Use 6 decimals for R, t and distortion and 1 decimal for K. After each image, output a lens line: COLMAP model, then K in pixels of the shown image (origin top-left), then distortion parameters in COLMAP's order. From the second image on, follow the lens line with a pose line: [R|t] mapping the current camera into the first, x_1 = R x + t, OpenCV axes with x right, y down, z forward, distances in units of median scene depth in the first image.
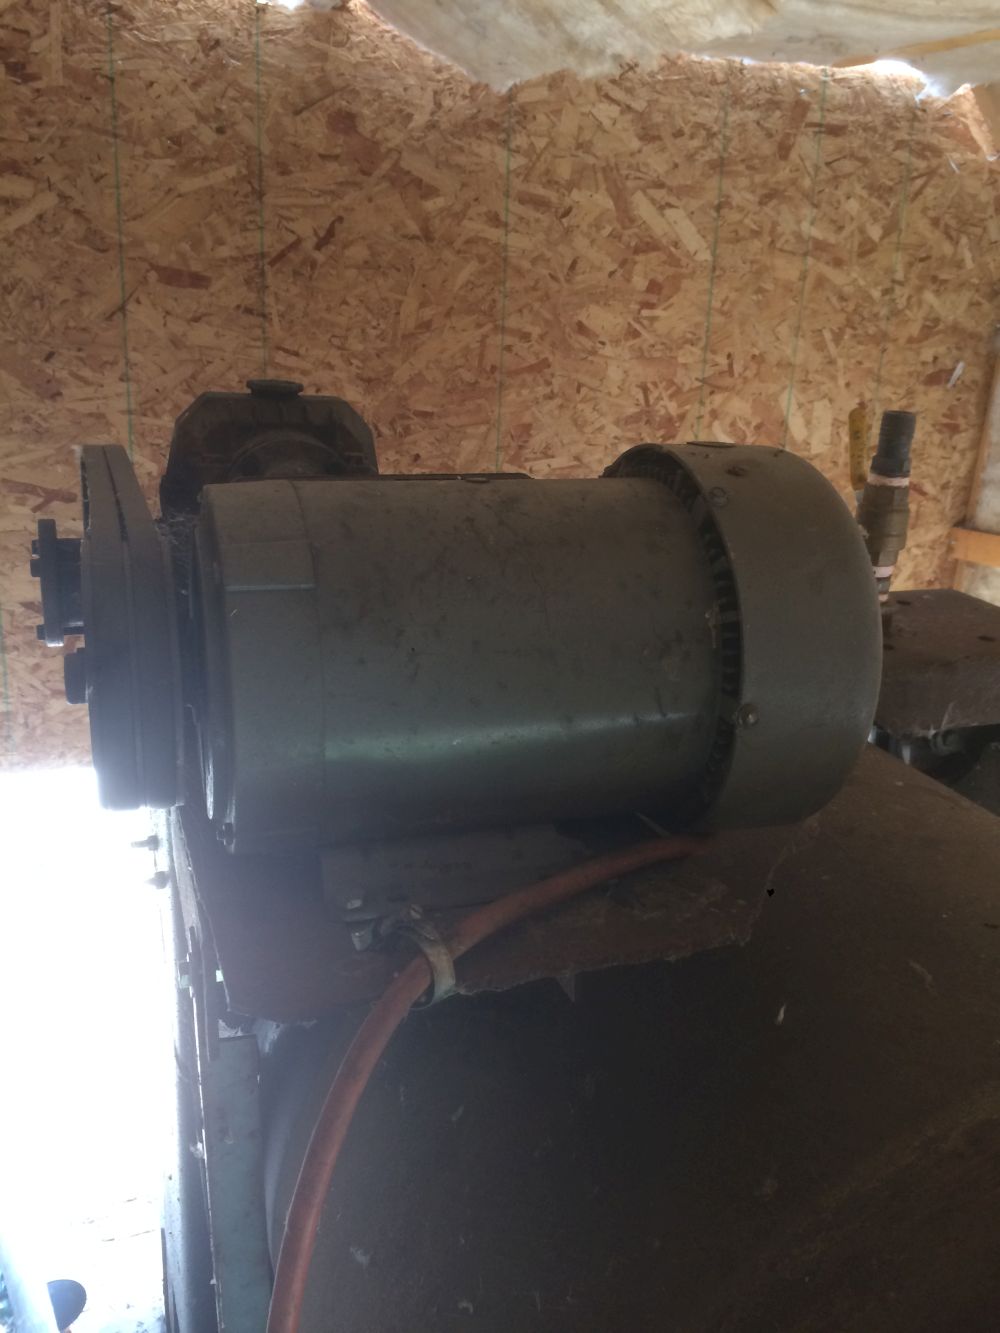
lens RADIAL K [[1154.6, 0, 520.9], [0, 1154.6, 657.0], [0, 0, 1]] dist [0.110967, -0.152710]
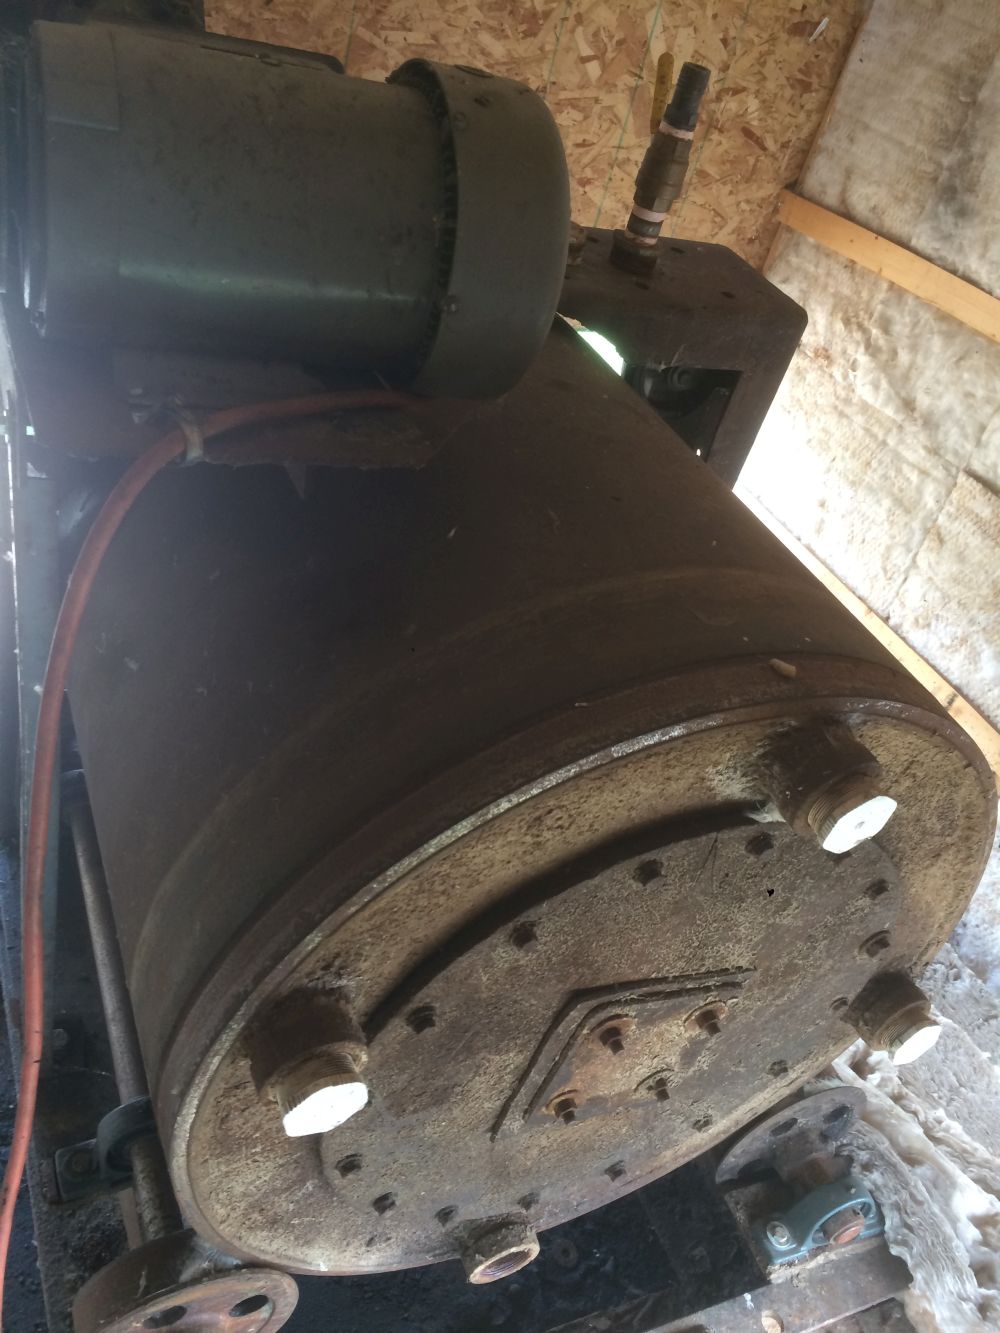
lens RADIAL K [[1154.6, 0, 520.9], [0, 1154.6, 657.0], [0, 0, 1]] dist [0.110967, -0.152710]
pose [[0.978099, 0.138158, 0.155678, 0.037774], [-0.180926, 0.934108, 0.307746, 0.000619], [-0.102903, -0.329172, 0.938646, -0.128236]]
